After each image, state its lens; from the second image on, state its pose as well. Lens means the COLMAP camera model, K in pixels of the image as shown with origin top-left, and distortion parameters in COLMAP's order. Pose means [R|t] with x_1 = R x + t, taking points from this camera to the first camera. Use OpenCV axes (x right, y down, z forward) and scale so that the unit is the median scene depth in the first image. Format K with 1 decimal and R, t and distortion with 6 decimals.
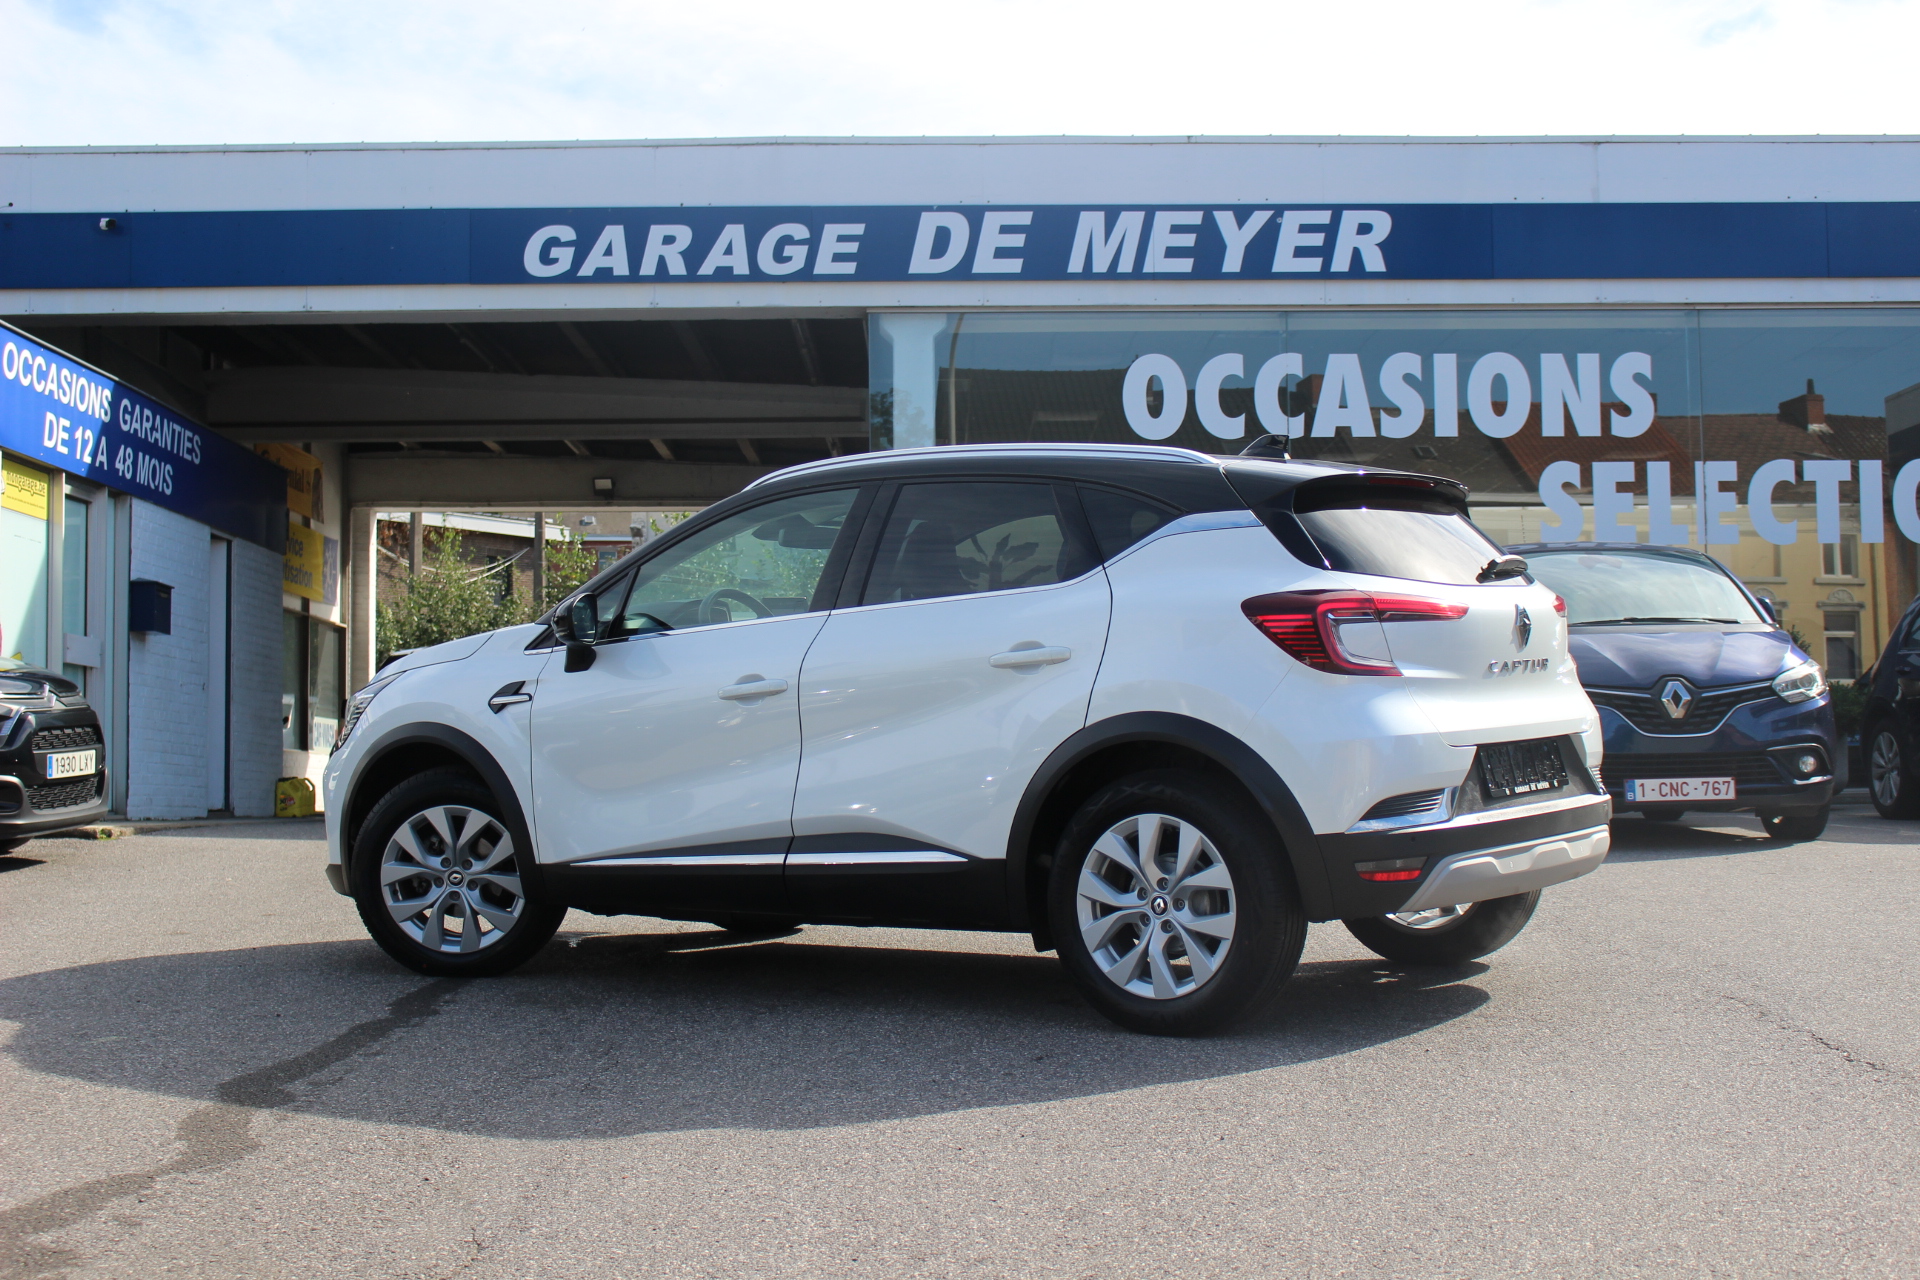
lens RADIAL K [[2691.6, 0, 960.0], [0, 2691.6, 640.0], [0, 0, 1]] dist [-0.007545, -0.006761]
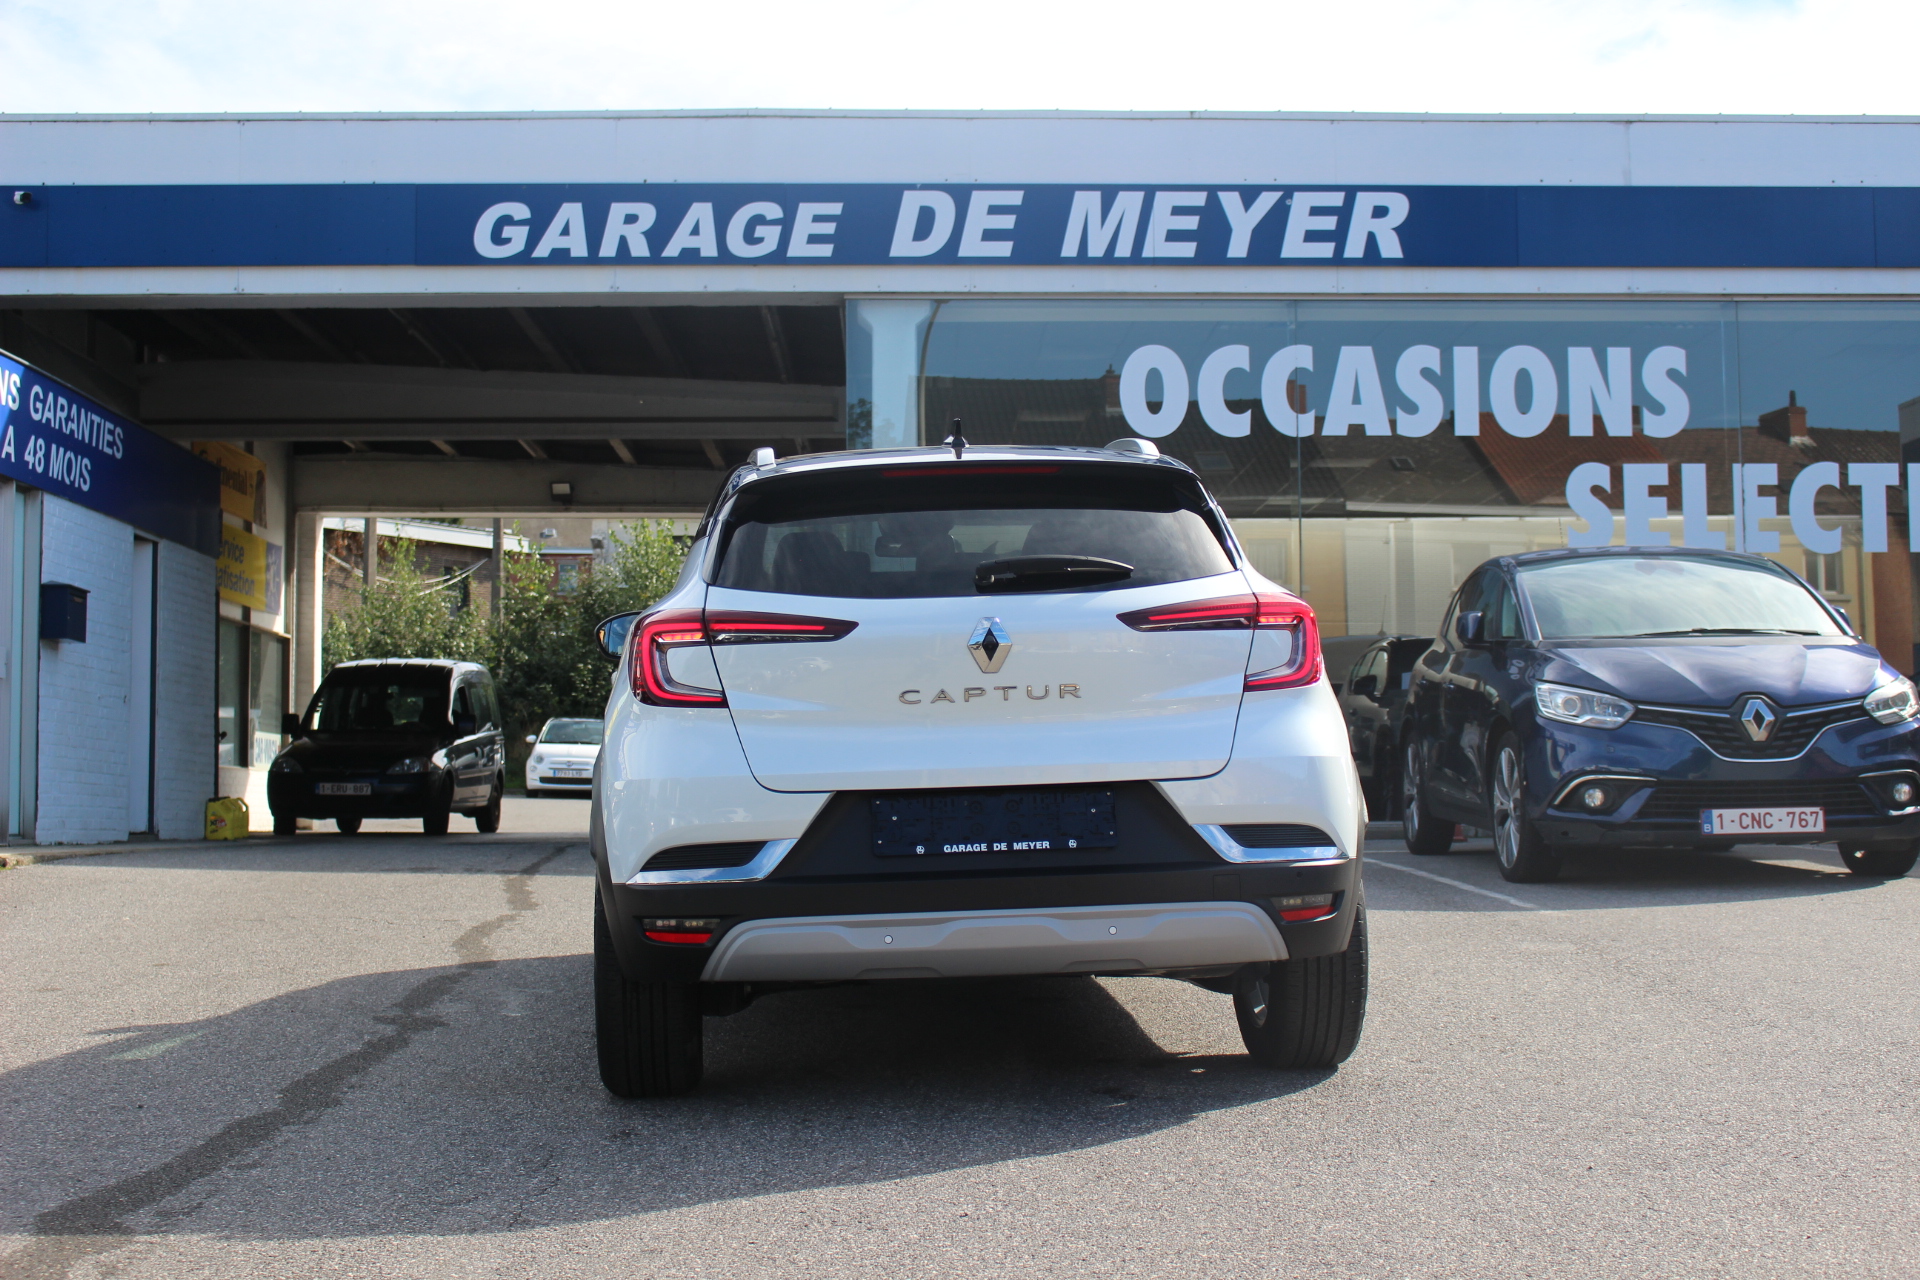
lens RADIAL K [[2691.6, 0, 960.0], [0, 2691.6, 640.0], [0, 0, 1]] dist [-0.007545, -0.006761]
pose [[0.999891, 0.004031, 0.014218, -0.007490], [-0.003948, 0.999975, -0.005891, 0.001231], [-0.014241, 0.005834, 0.999882, 0.072987]]
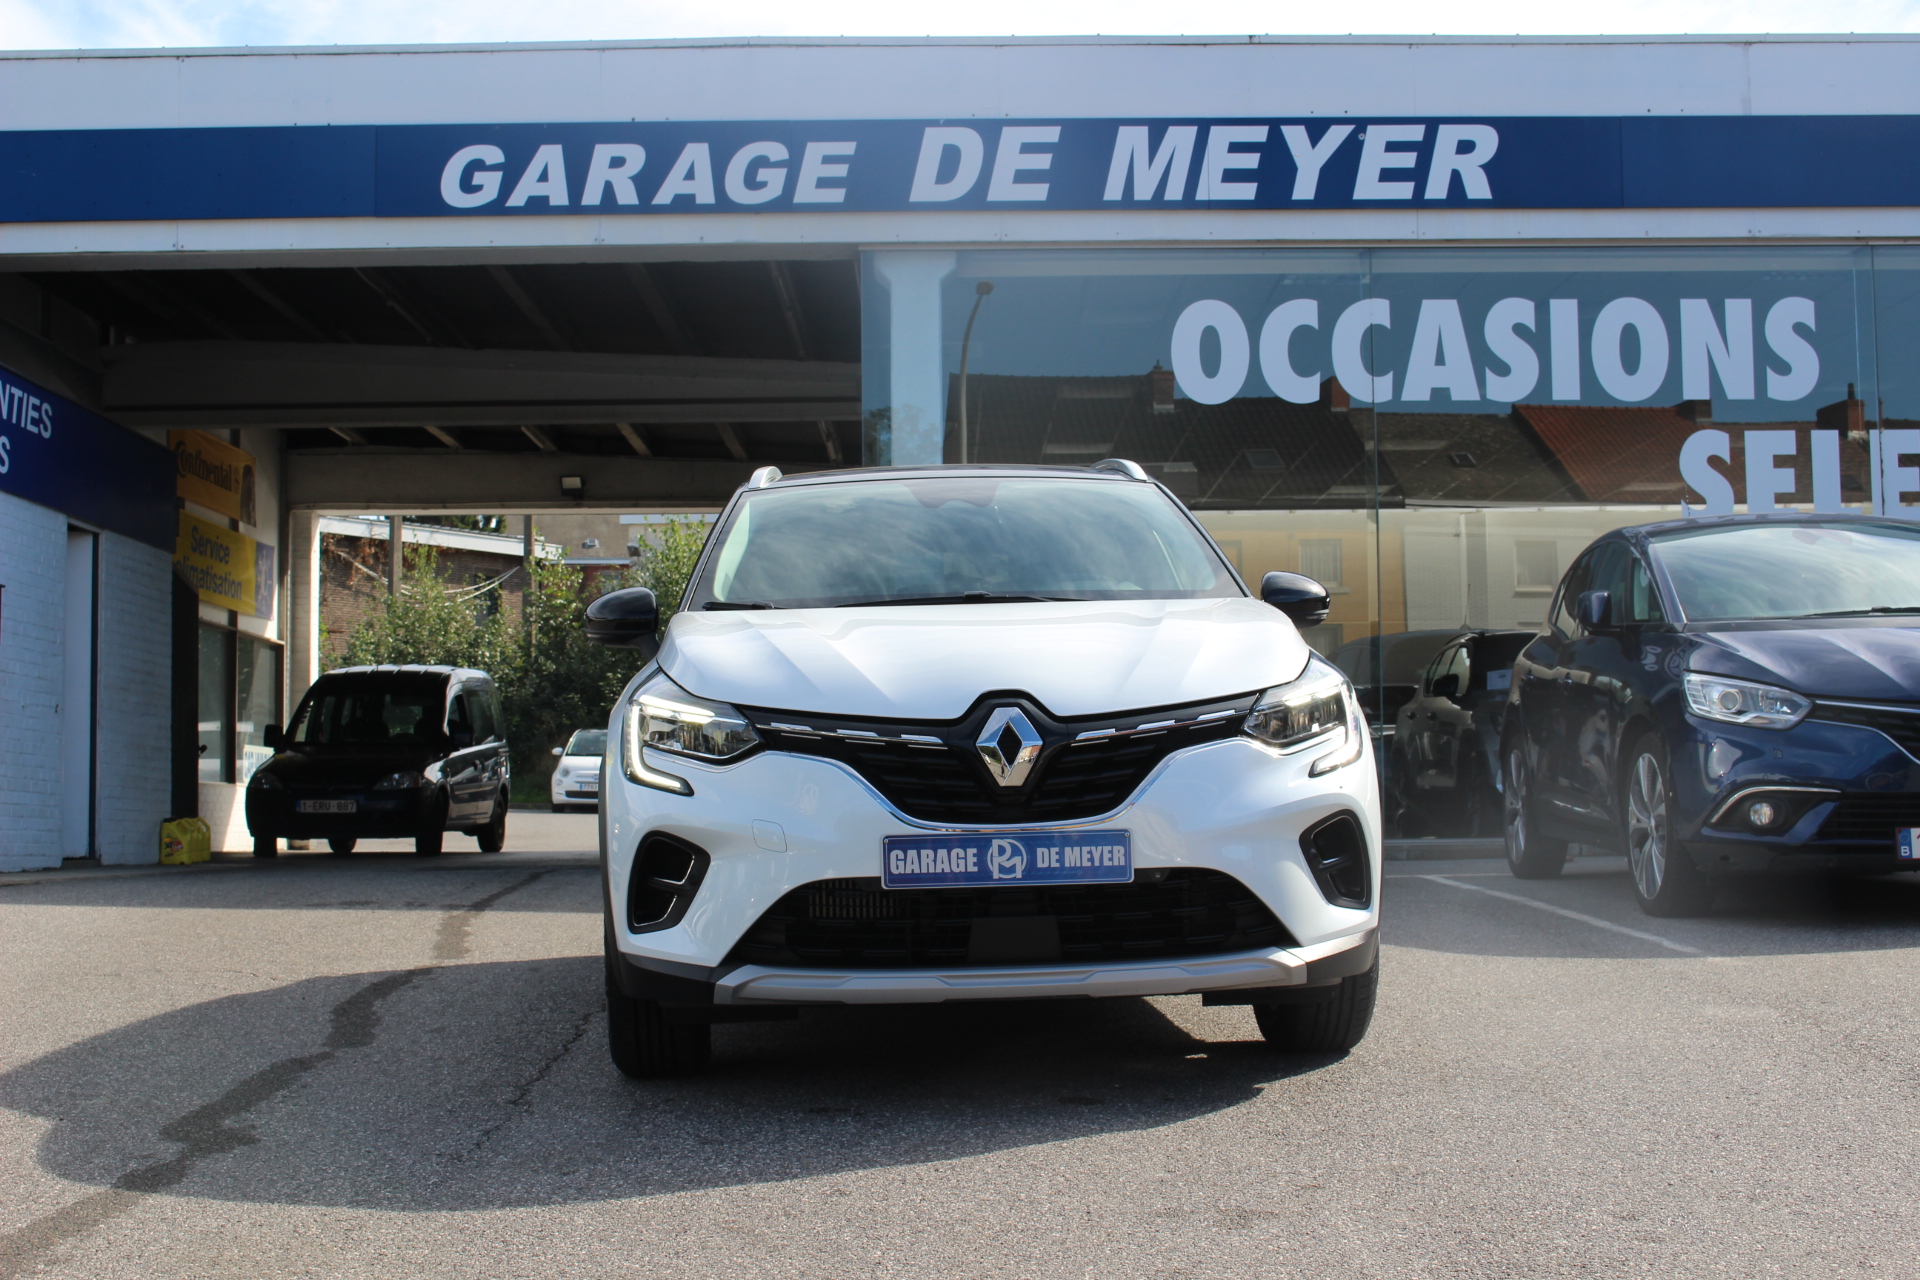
lens RADIAL K [[2691.6, 0, 960.0], [0, 2691.6, 640.0], [0, 0, 1]] dist [-0.007545, -0.006761]
pose [[0.999989, -0.002314, -0.004082, -0.000720], [0.002273, 0.999949, -0.009864, 0.005188], [0.004104, 0.009854, 0.999943, 0.181269]]
